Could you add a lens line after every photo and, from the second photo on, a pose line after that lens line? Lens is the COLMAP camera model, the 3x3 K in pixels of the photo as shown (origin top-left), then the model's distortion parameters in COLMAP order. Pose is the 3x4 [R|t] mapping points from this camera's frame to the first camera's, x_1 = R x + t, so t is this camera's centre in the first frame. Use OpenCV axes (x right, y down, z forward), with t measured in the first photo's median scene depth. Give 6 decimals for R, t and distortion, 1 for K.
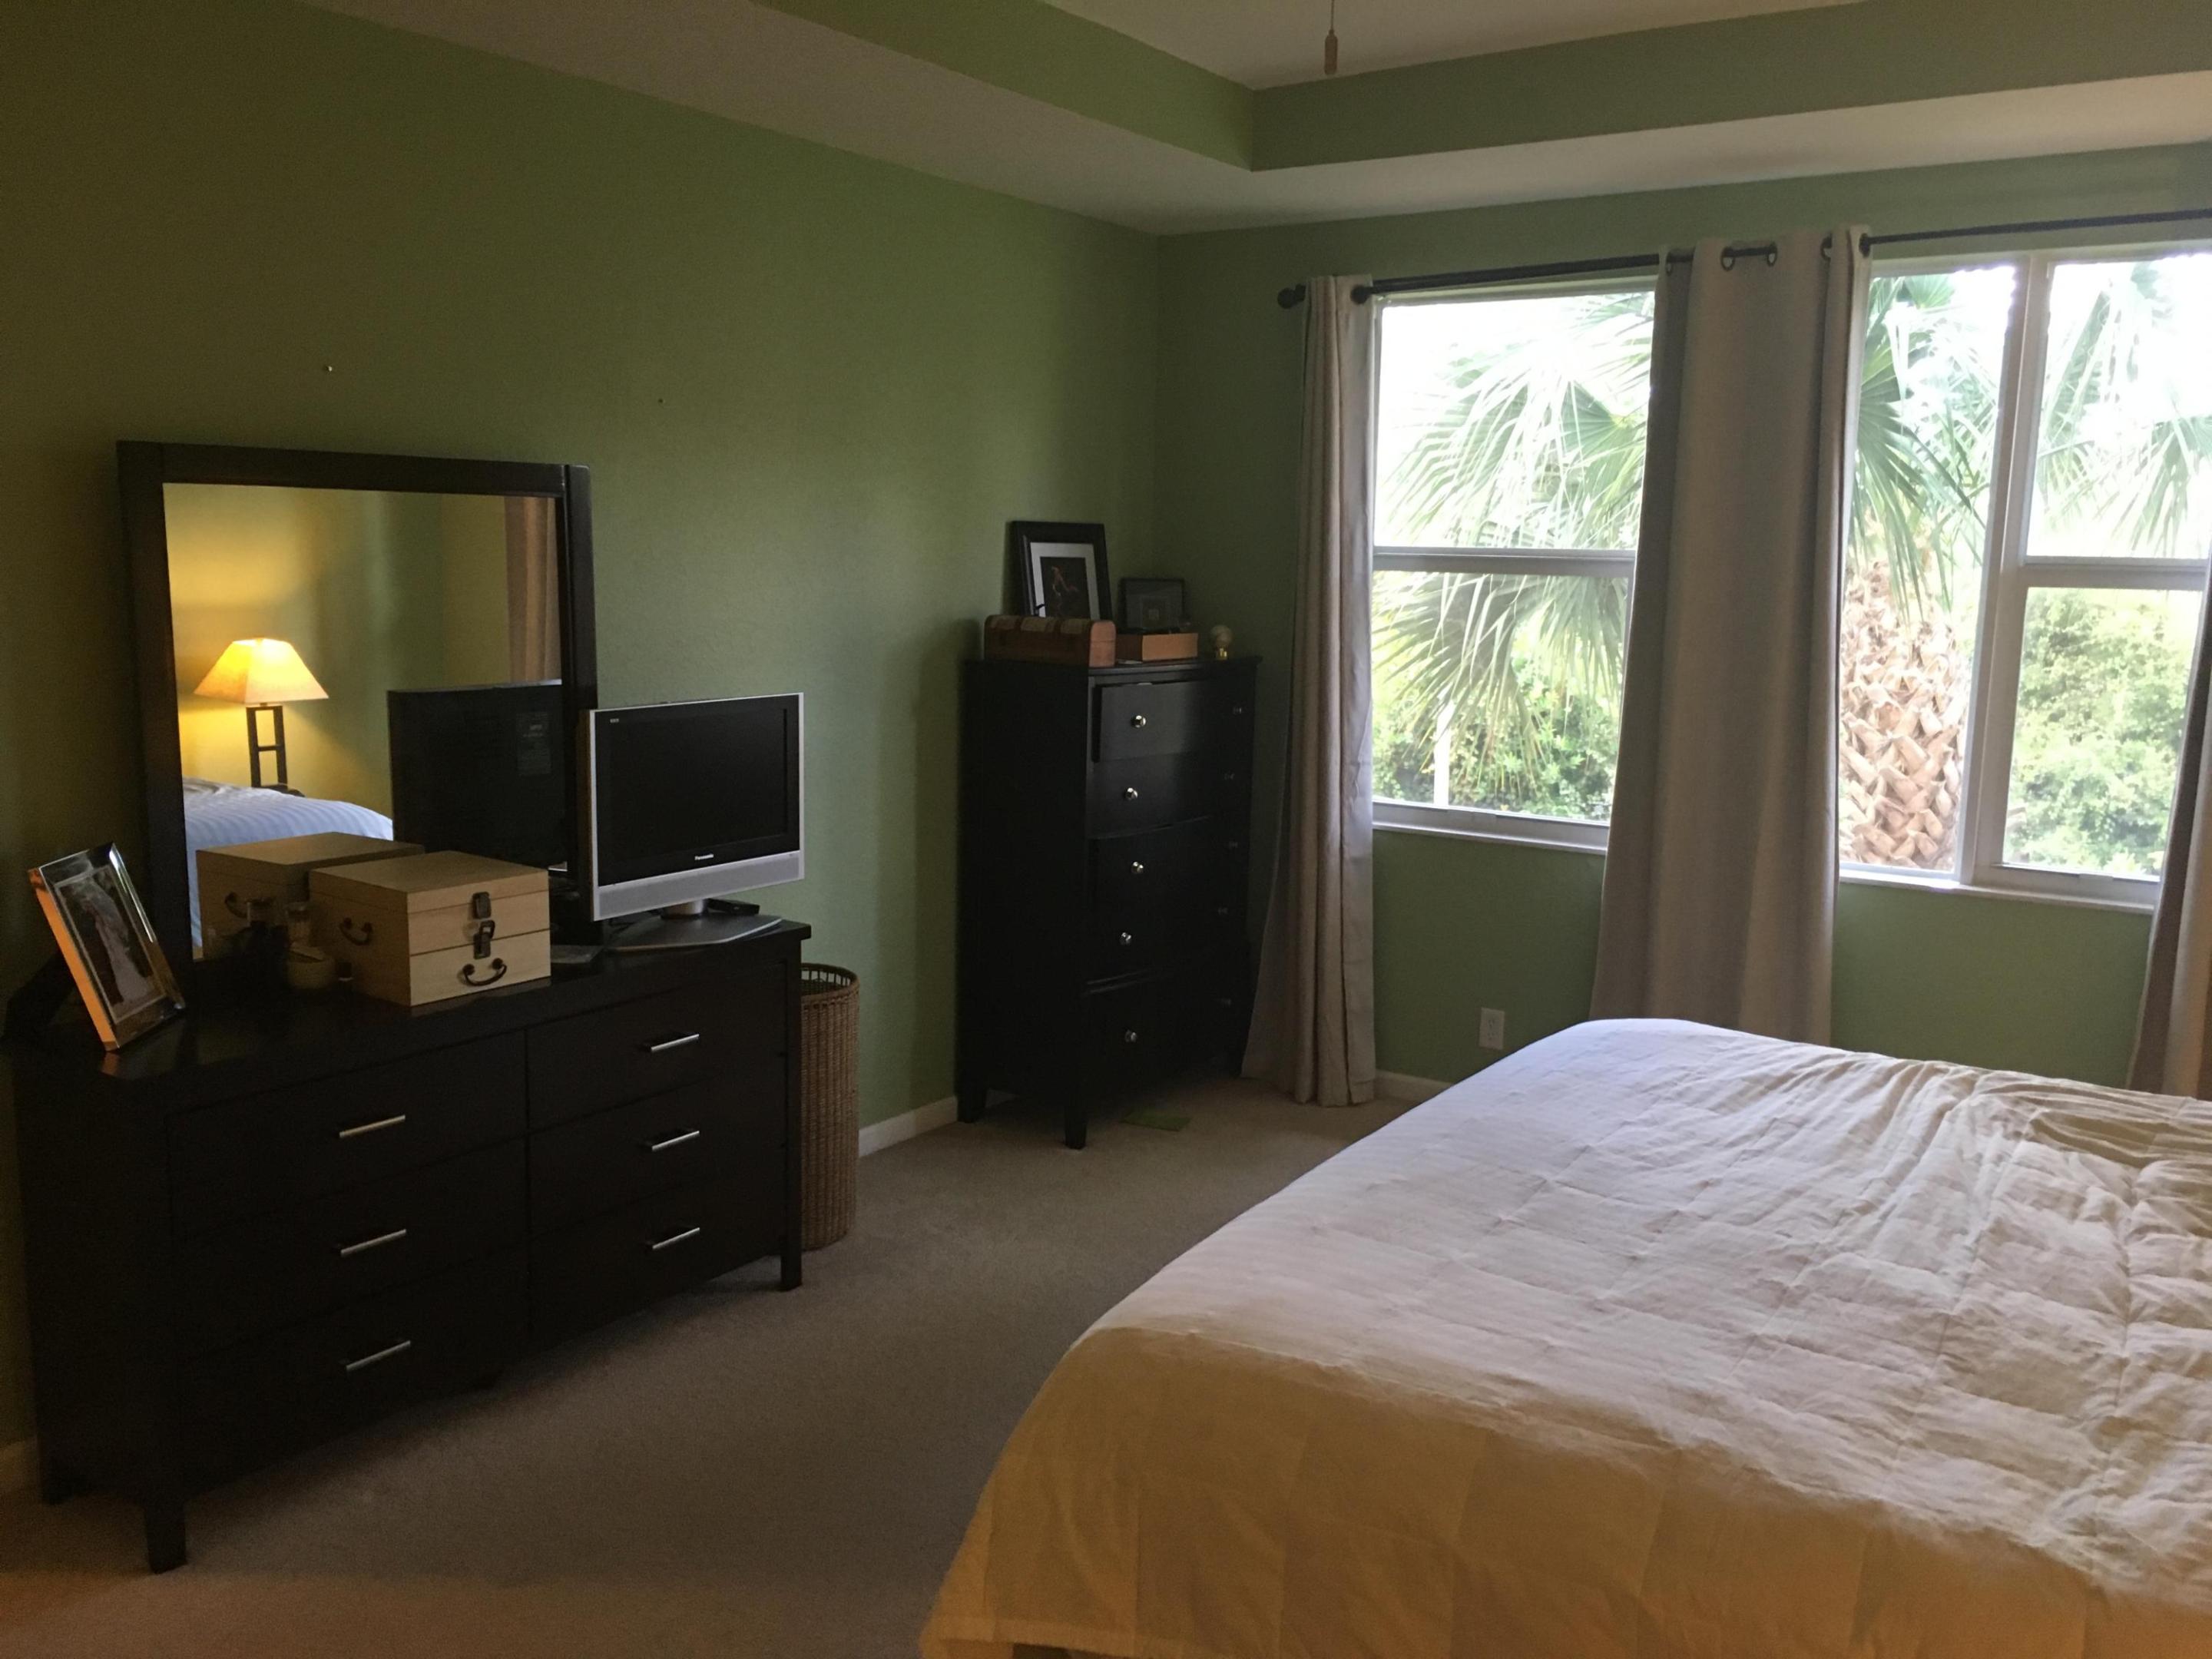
lens RADIAL K [[1867.9, 0, 1106.0], [0, 1867.9, 829.5], [0, 0, 1]] dist [0.065307, -0.078382]
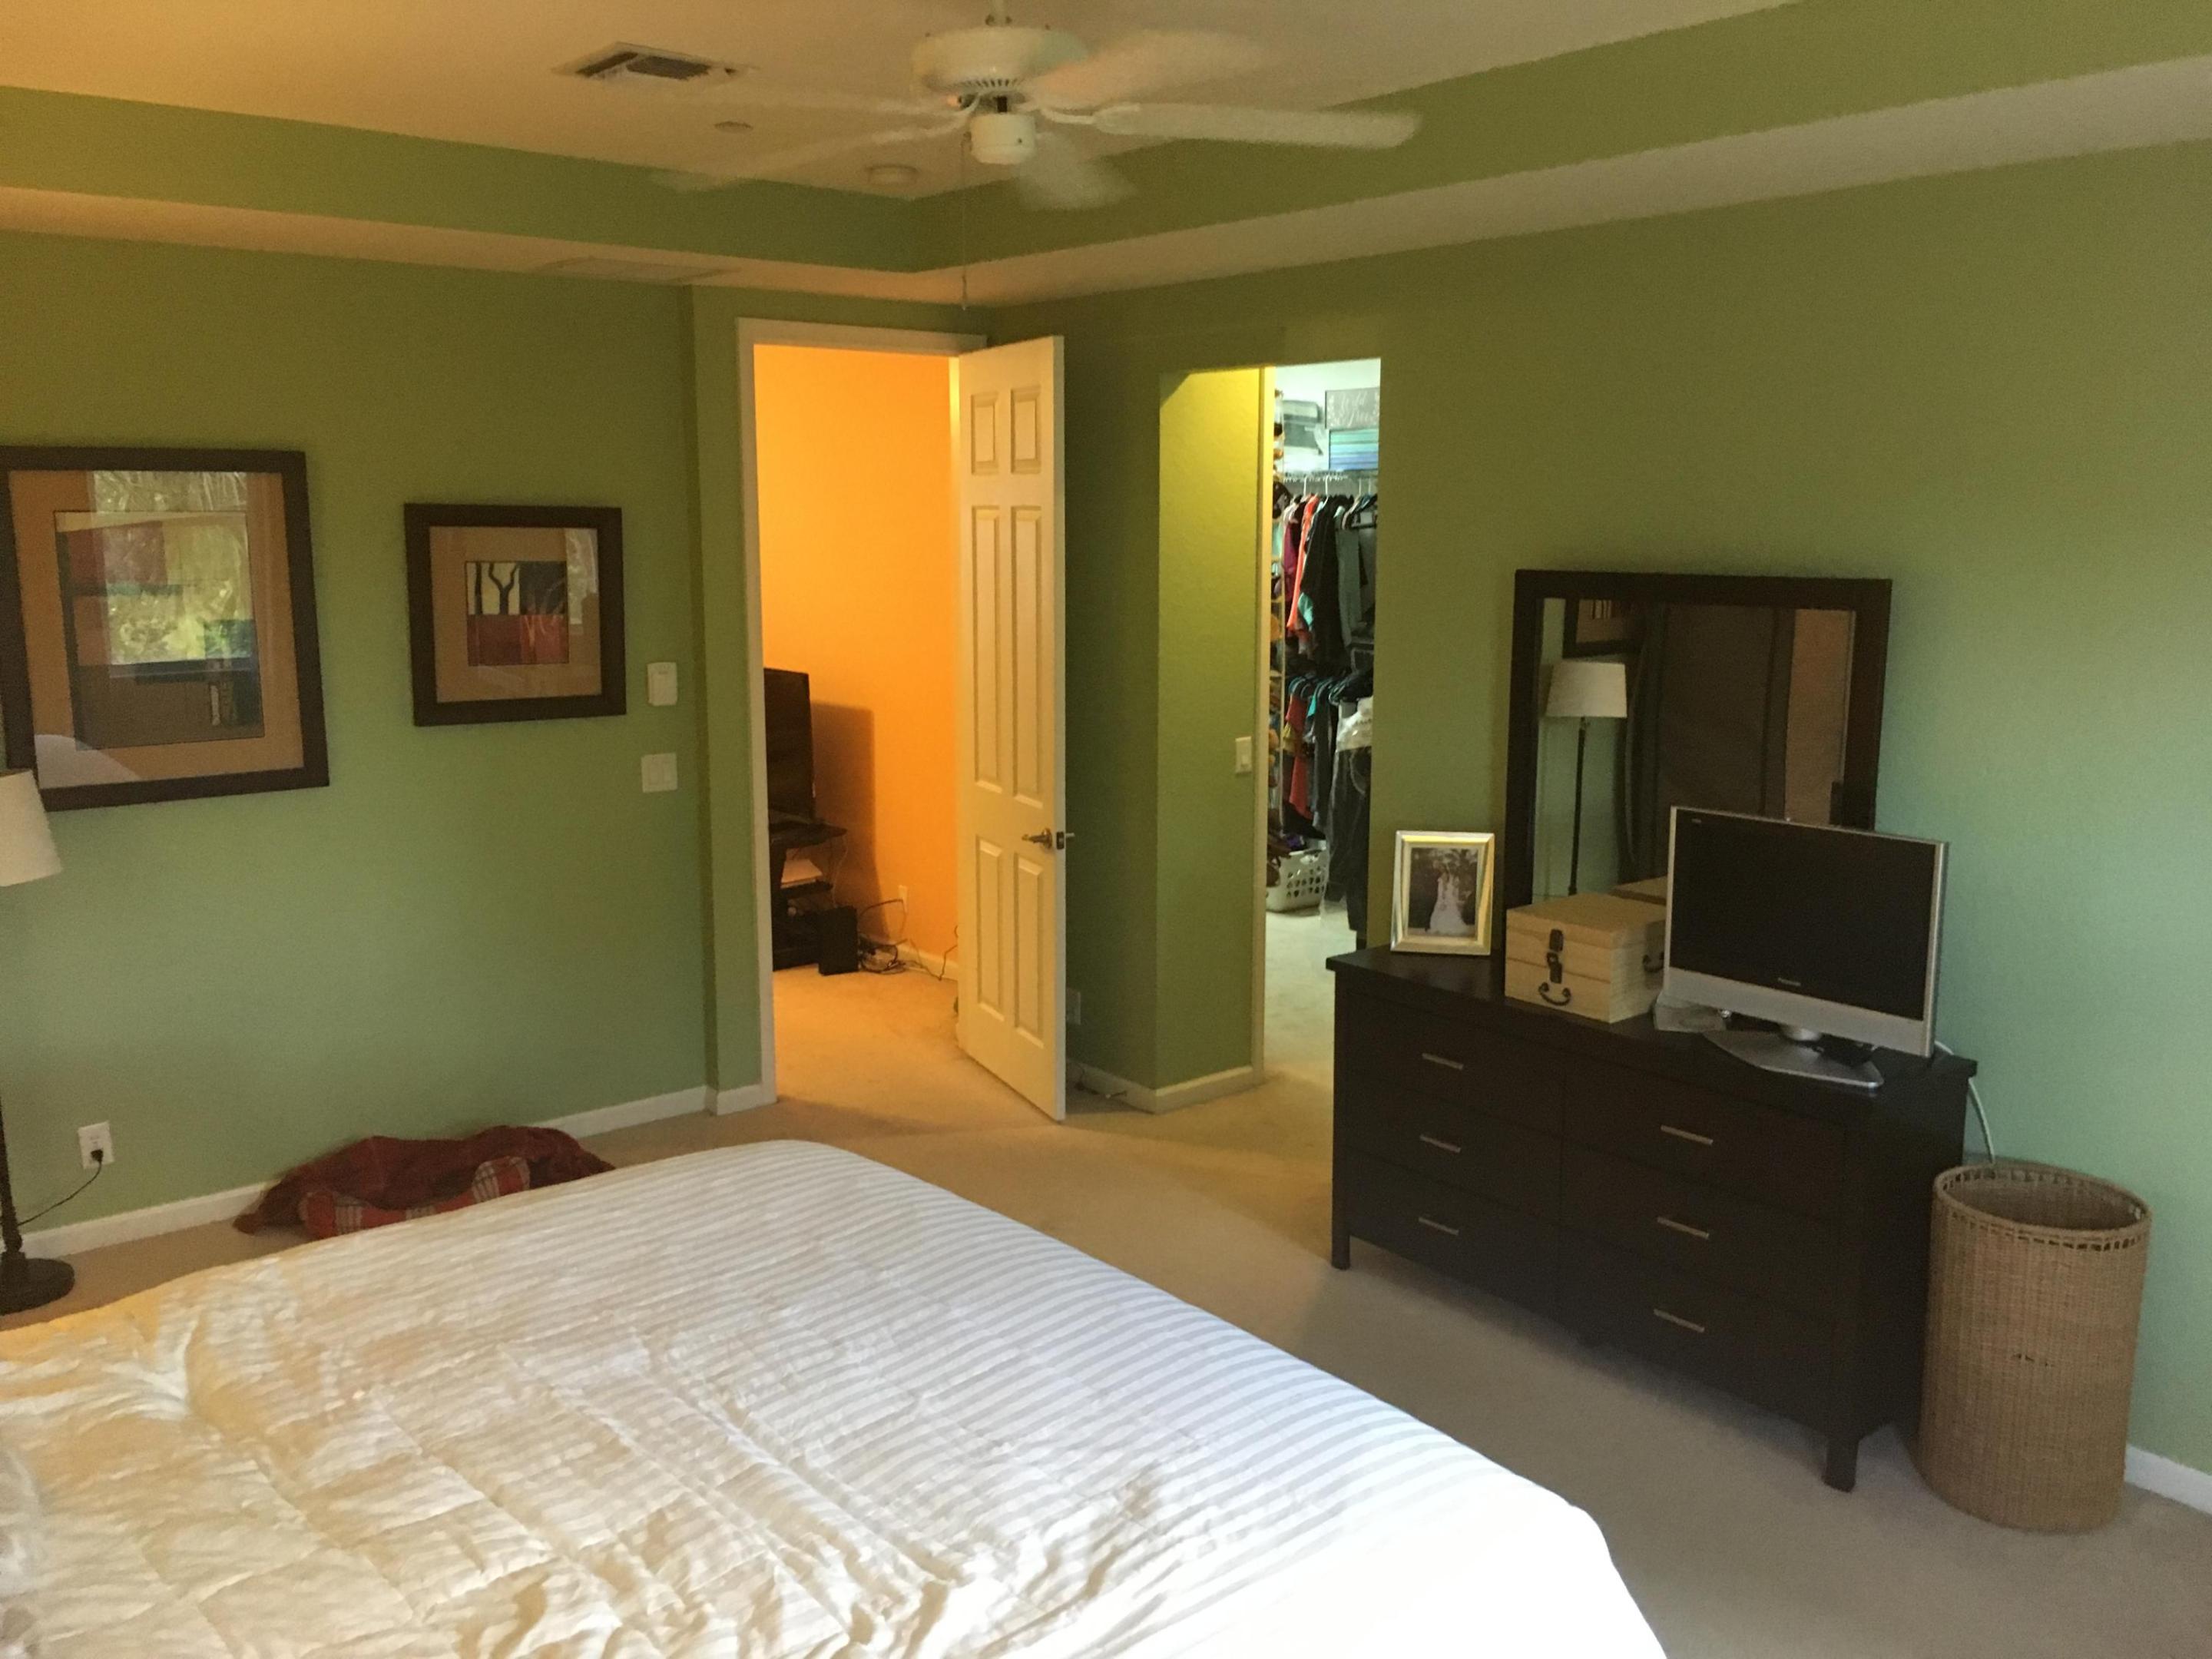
lens RADIAL K [[1808.3, 0, 1106.0], [0, 1808.3, 829.5], [0, 0, 1]] dist [-0.002572, -0.001295]
pose [[-0.270880, 0.146373, -0.951419, 0.866057], [-0.157543, 0.968304, 0.193825, -0.213236], [0.949634, 0.202393, -0.239234, 0.985298]]
